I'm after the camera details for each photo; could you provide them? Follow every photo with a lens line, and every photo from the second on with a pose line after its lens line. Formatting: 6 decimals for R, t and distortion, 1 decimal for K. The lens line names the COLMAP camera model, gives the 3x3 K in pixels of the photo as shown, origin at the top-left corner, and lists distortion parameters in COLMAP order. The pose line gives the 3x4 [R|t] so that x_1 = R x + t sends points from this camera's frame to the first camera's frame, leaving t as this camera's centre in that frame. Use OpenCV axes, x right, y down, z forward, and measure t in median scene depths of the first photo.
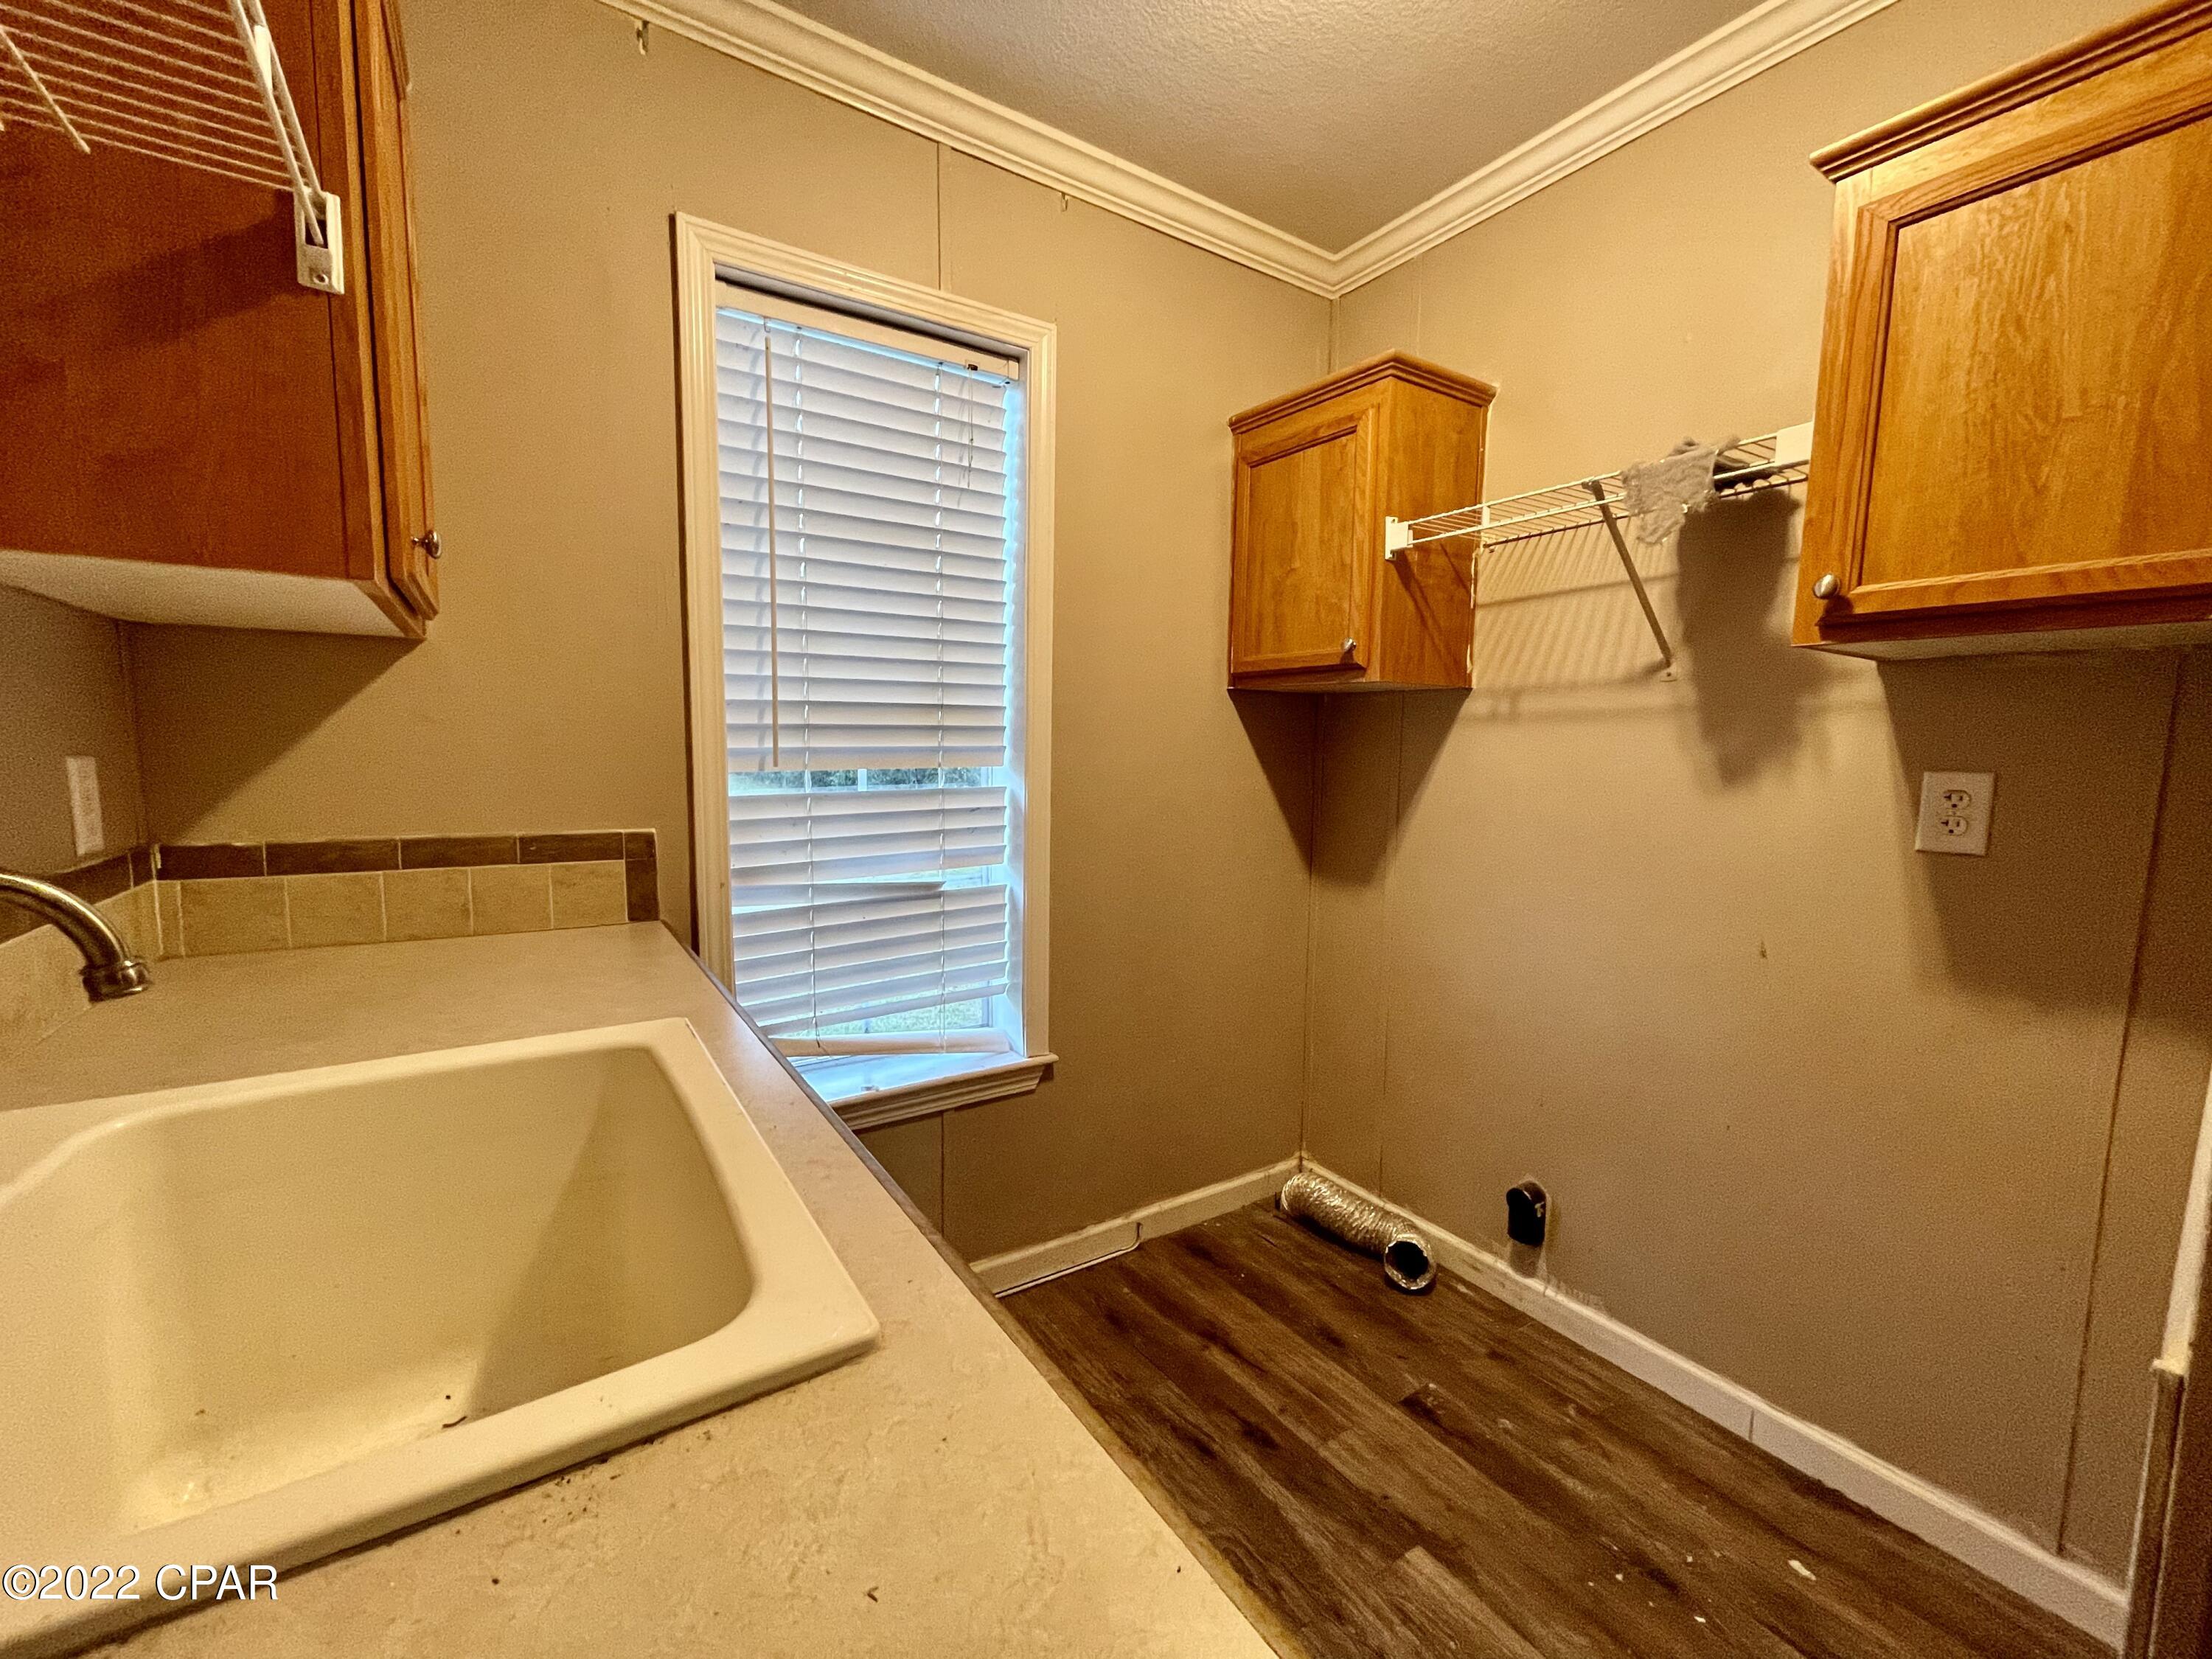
lens RADIAL K [[896.3, 0, 1101.8], [0, 896.3, 835.0], [0, 0, 1]] dist [0.000421, -0.000650]
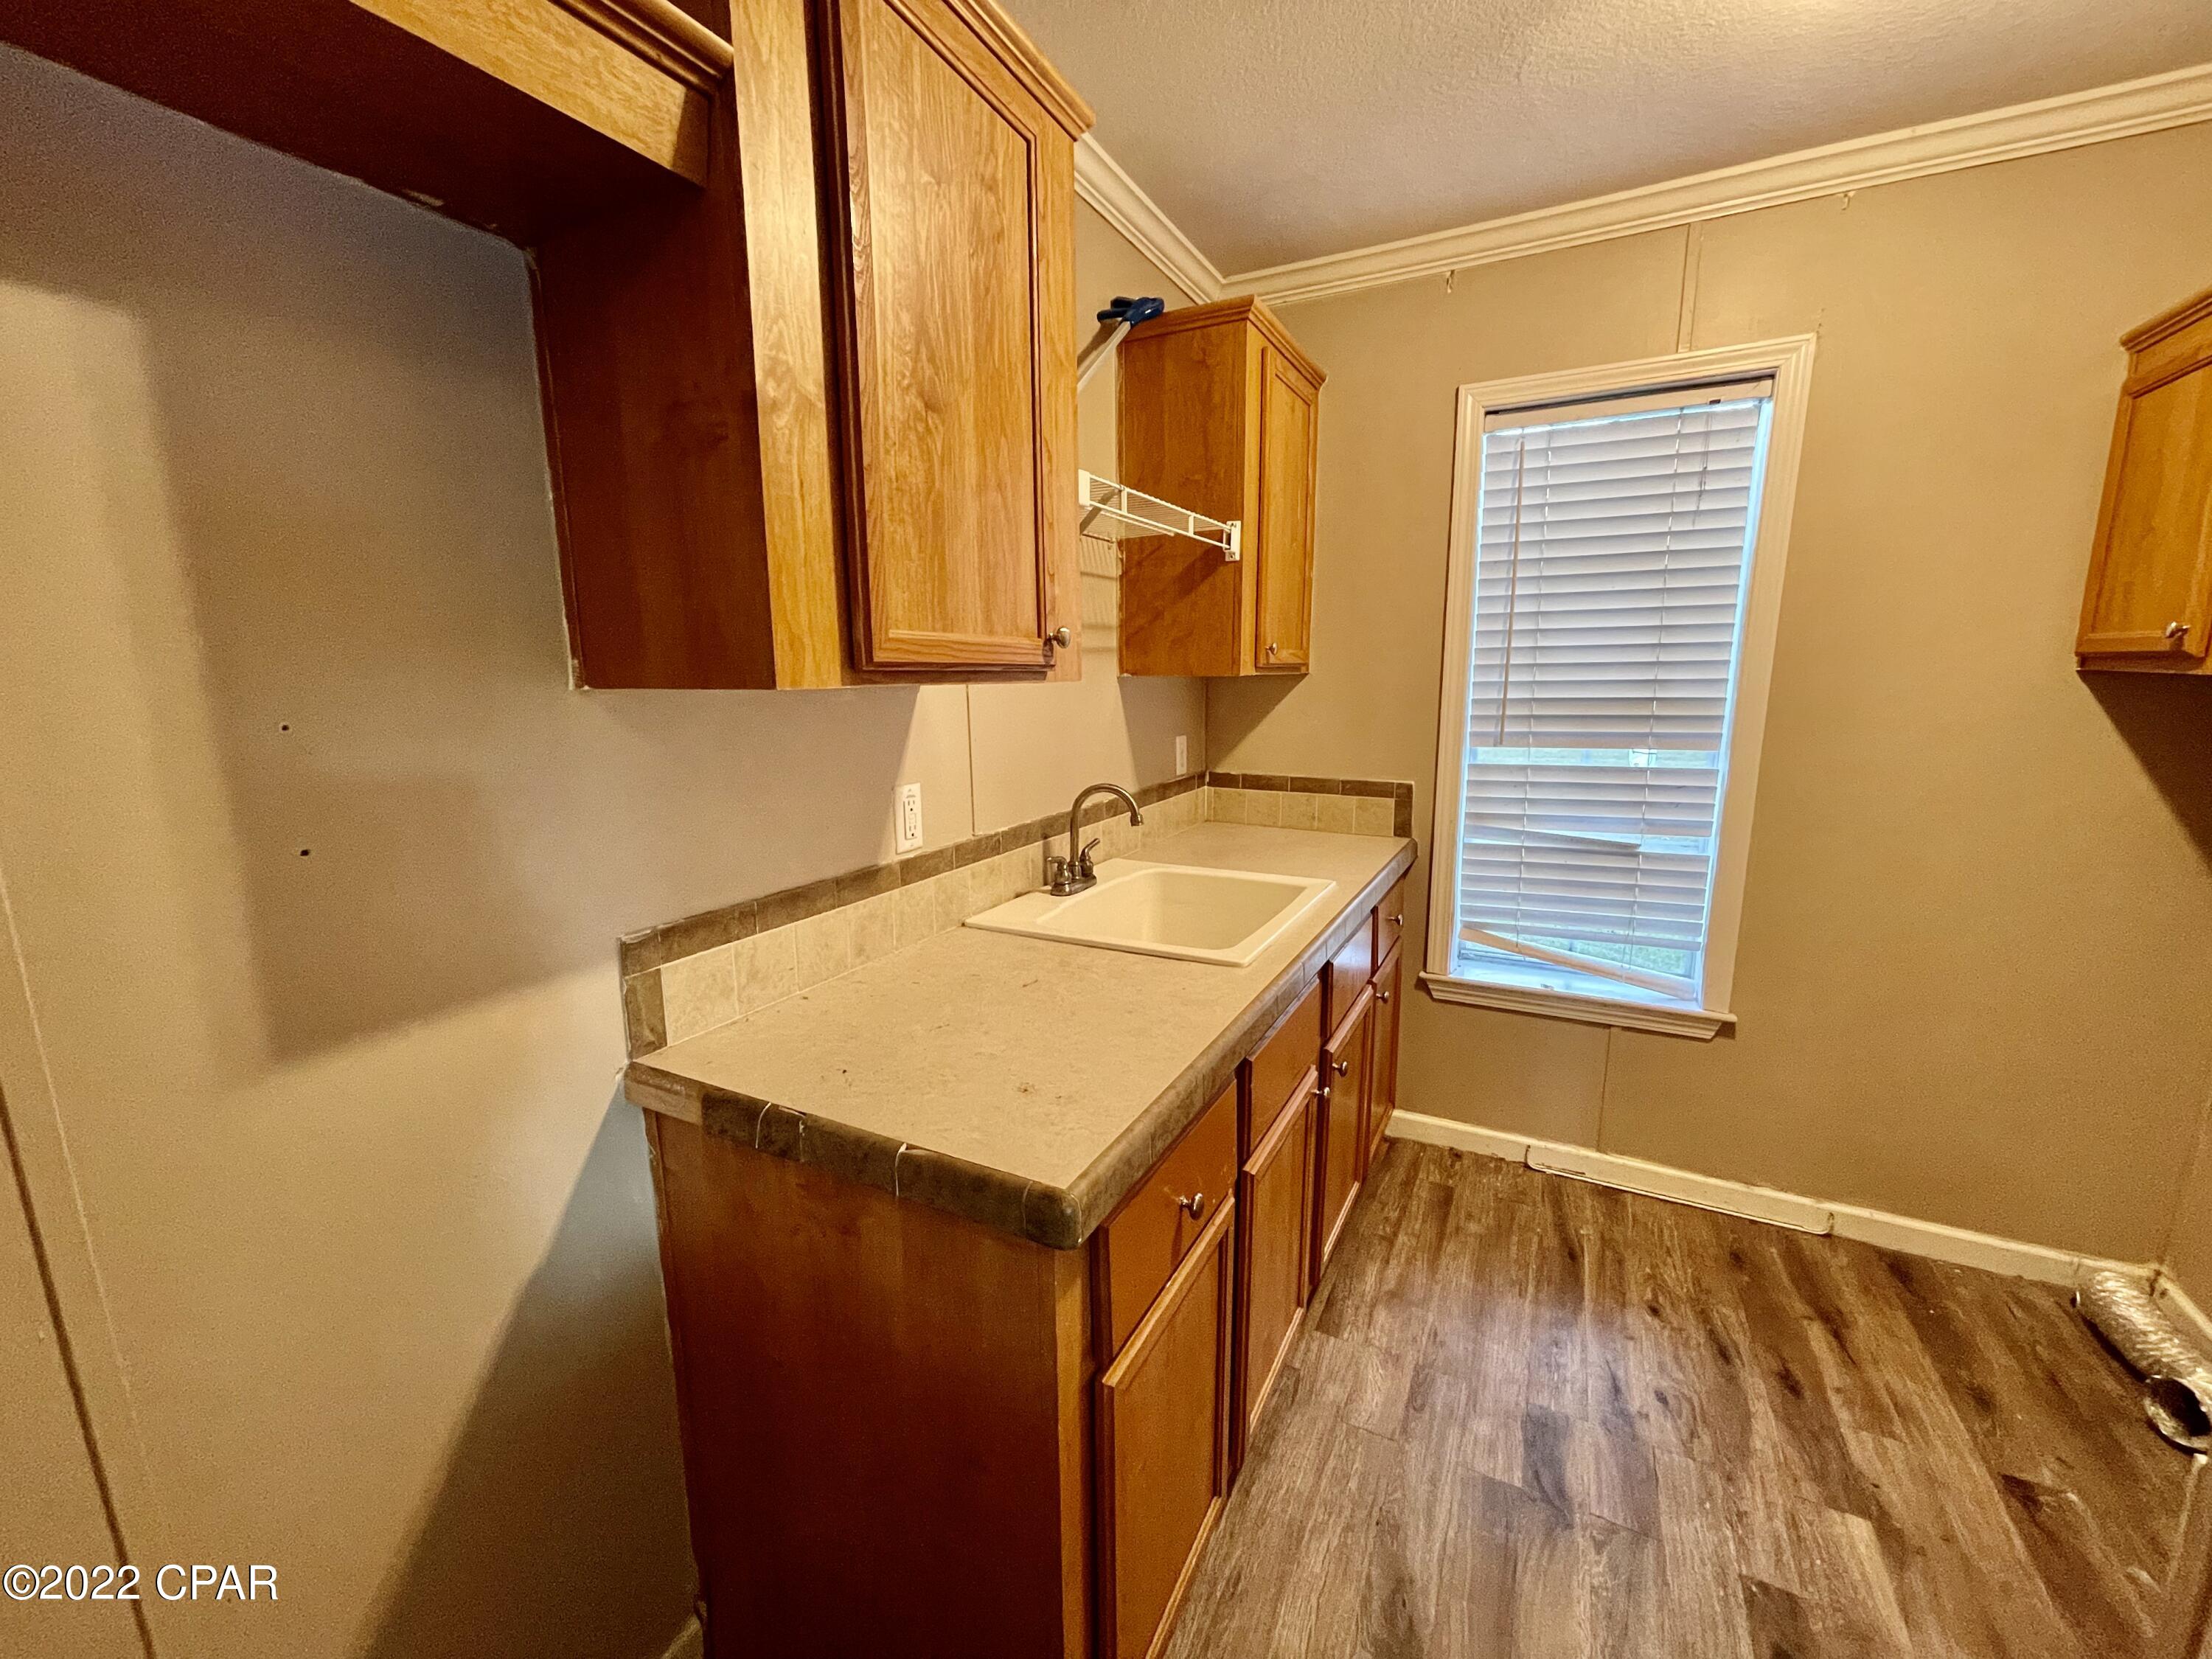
lens RADIAL K [[896.3, 0, 1101.8], [0, 896.3, 835.0], [0, 0, 1]] dist [0.000421, -0.000650]
pose [[0.487667, 0.144776, -0.860942, 0.513742], [-0.069944, 0.989463, 0.126770, -0.063131], [0.870223, -0.001603, 0.492655, -0.231210]]
